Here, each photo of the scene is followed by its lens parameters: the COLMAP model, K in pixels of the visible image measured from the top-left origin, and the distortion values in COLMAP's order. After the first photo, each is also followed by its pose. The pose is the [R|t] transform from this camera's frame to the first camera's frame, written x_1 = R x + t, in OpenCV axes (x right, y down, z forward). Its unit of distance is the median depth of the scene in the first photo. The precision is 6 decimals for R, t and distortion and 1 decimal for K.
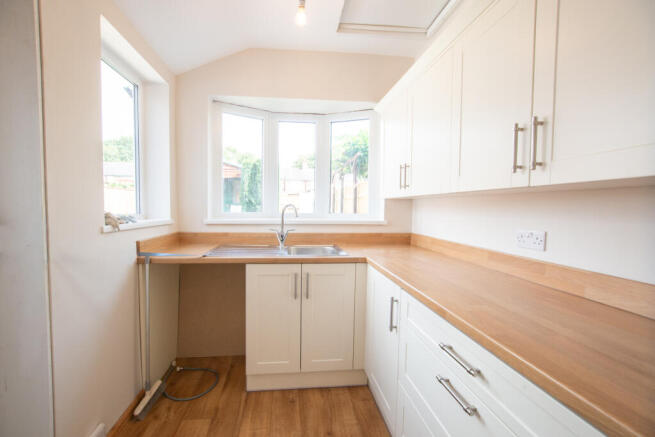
lens RADIAL K [[273.2, 0, 325.1], [0, 273.2, 215.1], [0, 0, 1]] dist [-0.019290, -0.000023]
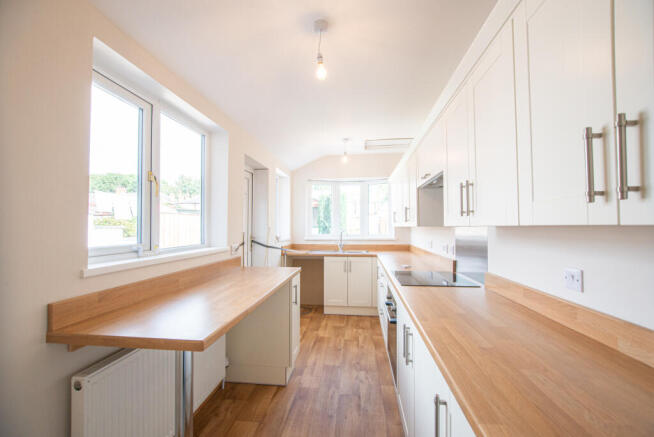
lens RADIAL K [[272.7, 0, 326.1], [0, 272.7, 220.8], [0, 0, 1]] dist [-0.019290, -0.000023]
pose [[0.966001, -0.018339, -0.257886, 0.270191], [0.003977, 0.998417, -0.056104, 0.005453], [0.258506, 0.053170, 0.964545, -1.019440]]
